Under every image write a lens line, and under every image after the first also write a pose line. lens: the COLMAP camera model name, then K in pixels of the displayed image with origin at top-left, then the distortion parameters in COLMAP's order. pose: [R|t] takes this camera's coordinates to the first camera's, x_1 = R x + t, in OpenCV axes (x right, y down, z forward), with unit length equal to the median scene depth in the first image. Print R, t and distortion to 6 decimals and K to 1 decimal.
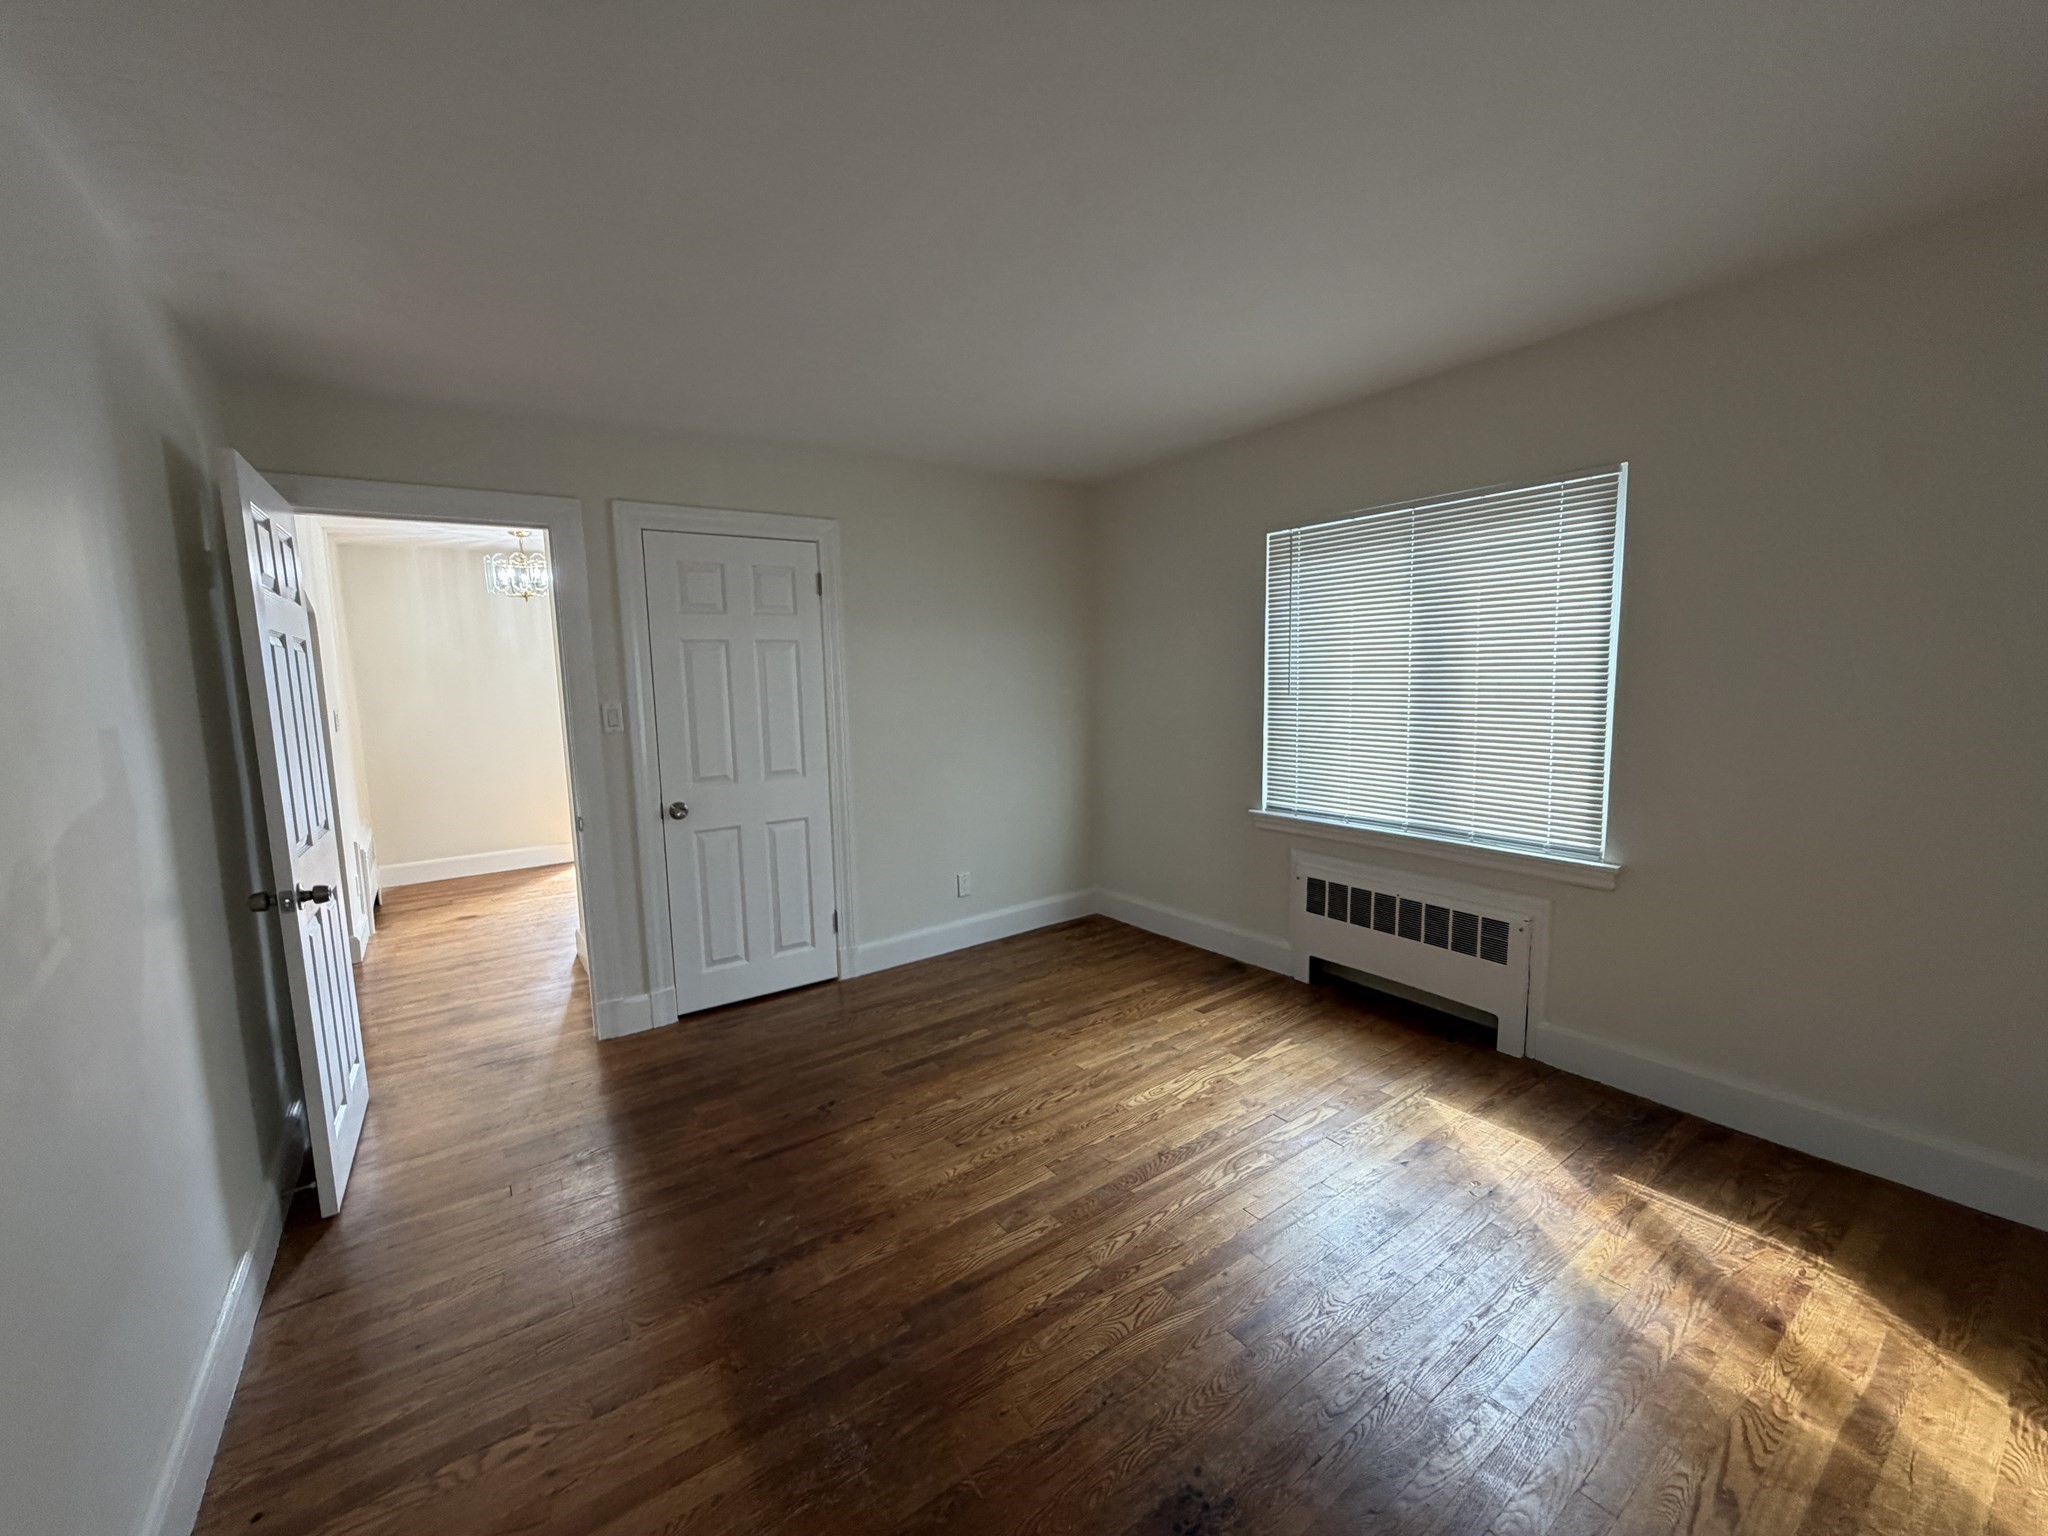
lens RADIAL K [[815.6, 0, 1017.1], [0, 815.6, 770.1], [0, 0, 1]] dist [0.000952, 0.000363]
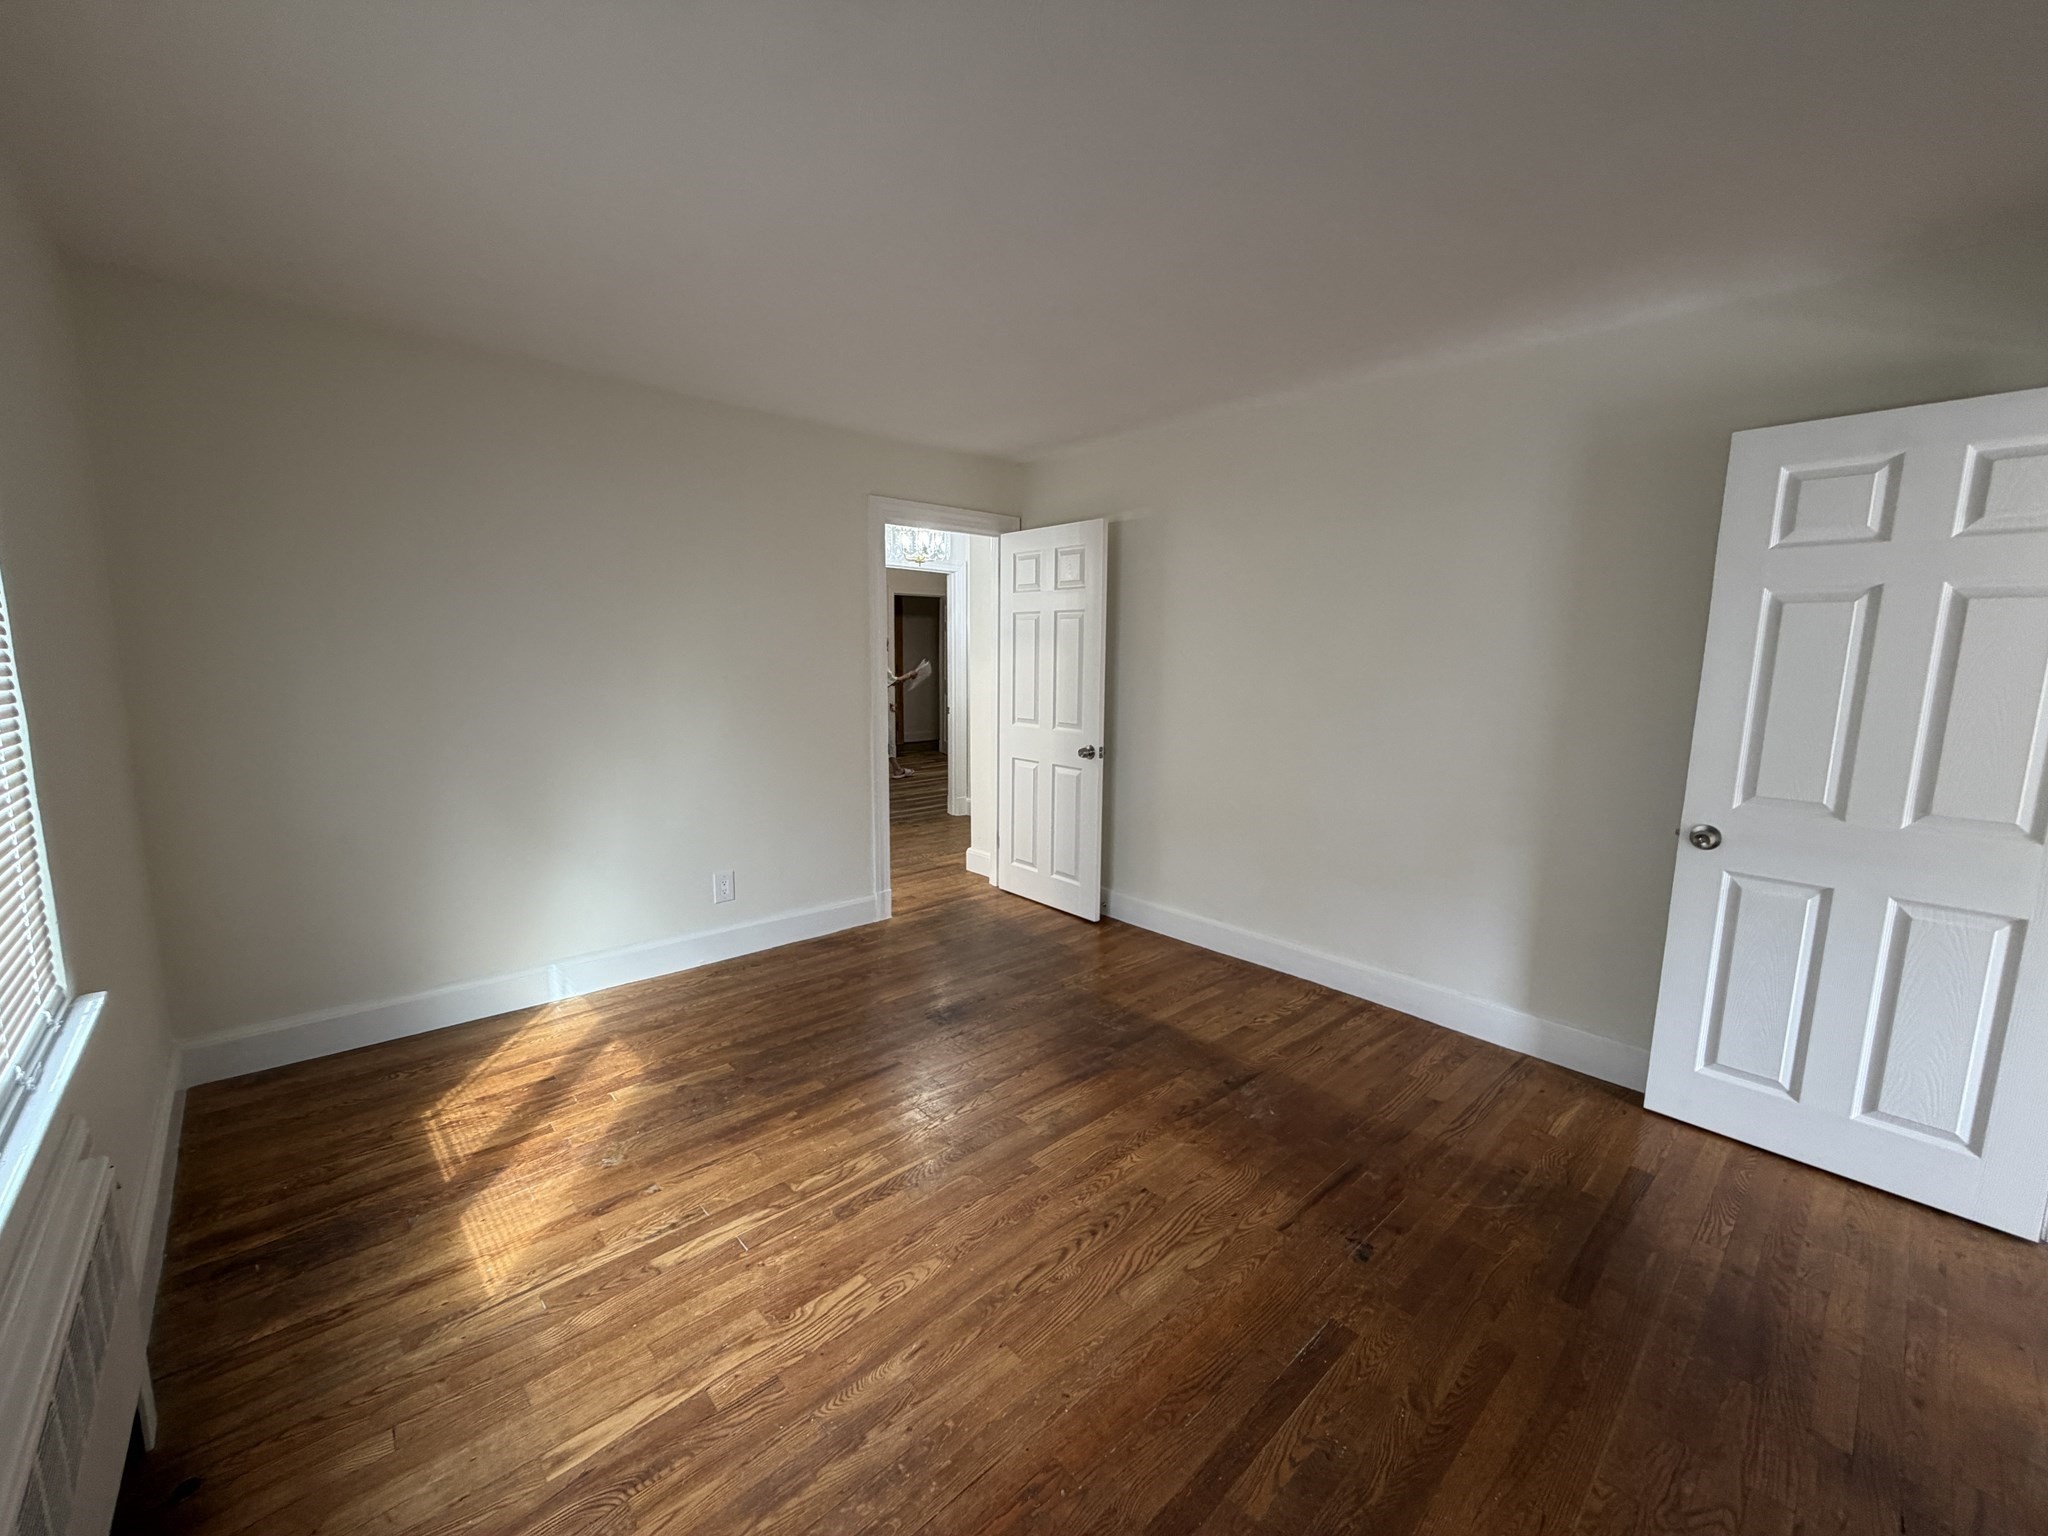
lens RADIAL K [[815.6, 0, 1017.1], [0, 815.6, 770.1], [0, 0, 1]] dist [0.000952, 0.000363]
pose [[-0.991708, 0.038032, -0.122753, 0.142971], [0.004524, 0.964945, 0.262412, -0.185764], [0.128430, 0.259681, -0.957116, 1.593955]]
